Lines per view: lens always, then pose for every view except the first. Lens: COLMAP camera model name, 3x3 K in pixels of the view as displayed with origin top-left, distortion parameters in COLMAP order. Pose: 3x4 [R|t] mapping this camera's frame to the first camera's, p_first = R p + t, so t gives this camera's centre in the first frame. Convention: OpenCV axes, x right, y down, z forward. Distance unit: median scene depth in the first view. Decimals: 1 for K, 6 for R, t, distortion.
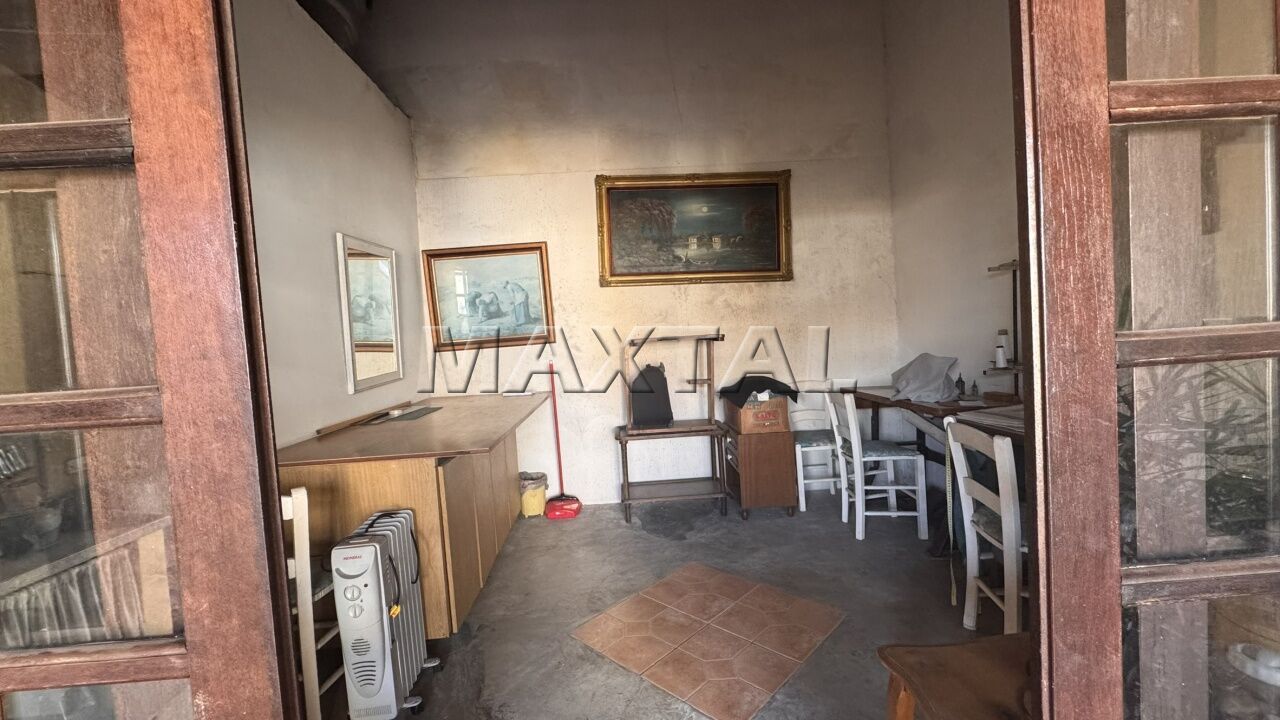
lens RADIAL K [[511.4, 0, 636.2], [0, 511.4, 362.5], [0, 0, 1]] dist [-0.001807, 0.000197]
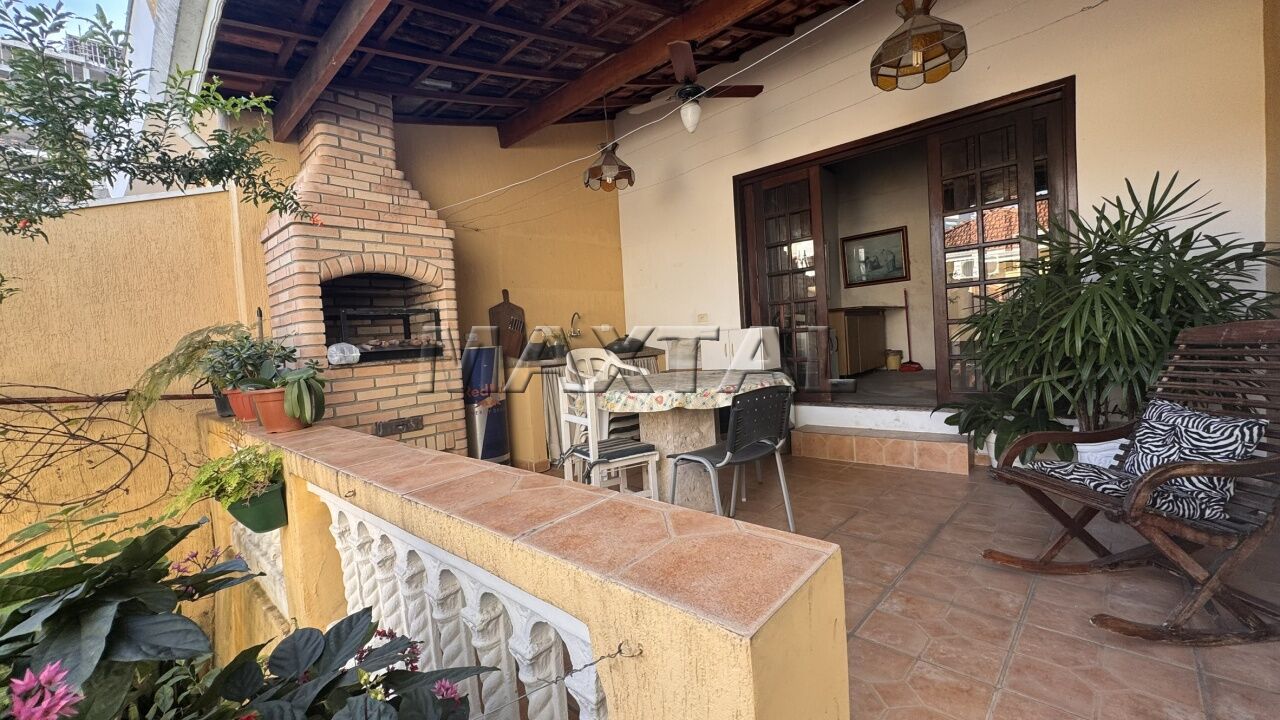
lens RADIAL K [[511.4, 0, 639.8], [0, 511.4, 361.0], [0, 0, 1]] dist [-0.001807, 0.000197]
pose [[0.731673, 0.042710, -0.680317, 0.400090], [-0.012089, 0.998691, 0.049697, 0.175099], [0.681549, -0.028138, 0.731231, -1.033460]]
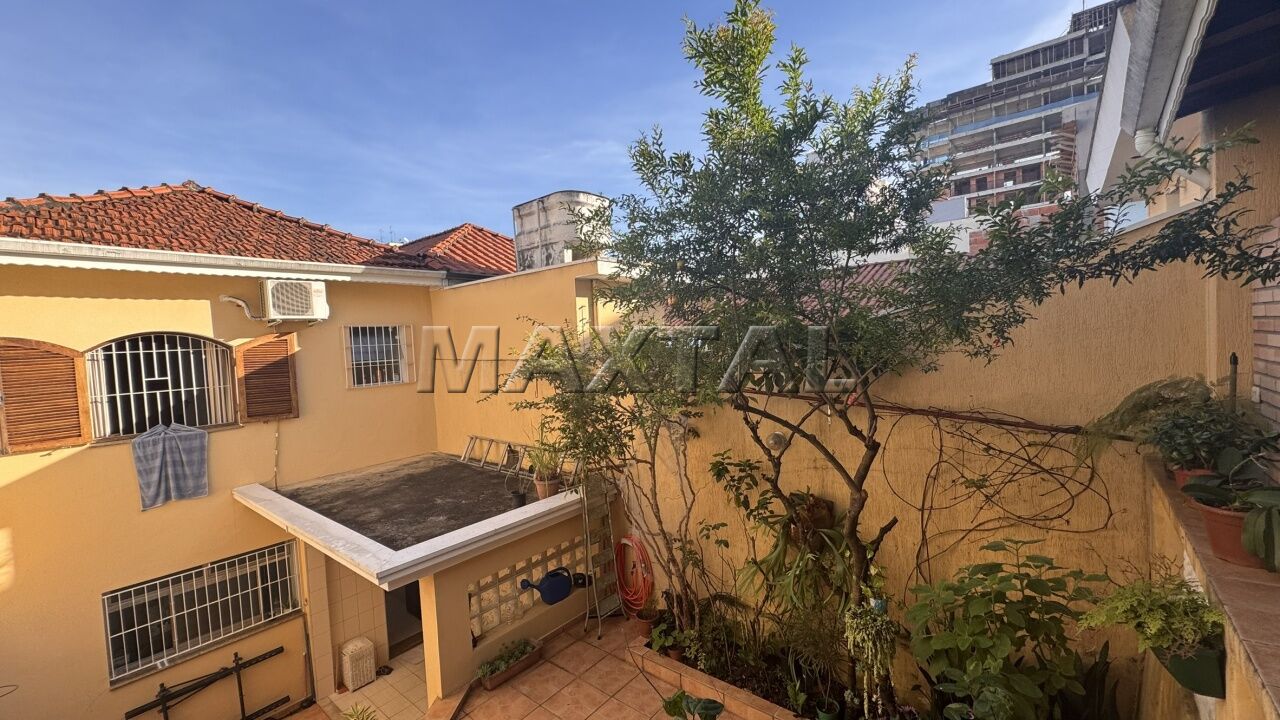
lens RADIAL K [[511.4, 0, 641.6], [0, 511.4, 358.4], [0, 0, 1]] dist [-0.001807, 0.000197]
pose [[-0.644837, 0.125655, -0.753921, 0.379423], [0.058654, 0.991620, 0.115104, 0.019339], [0.762066, 0.030003, -0.646803, -1.003733]]
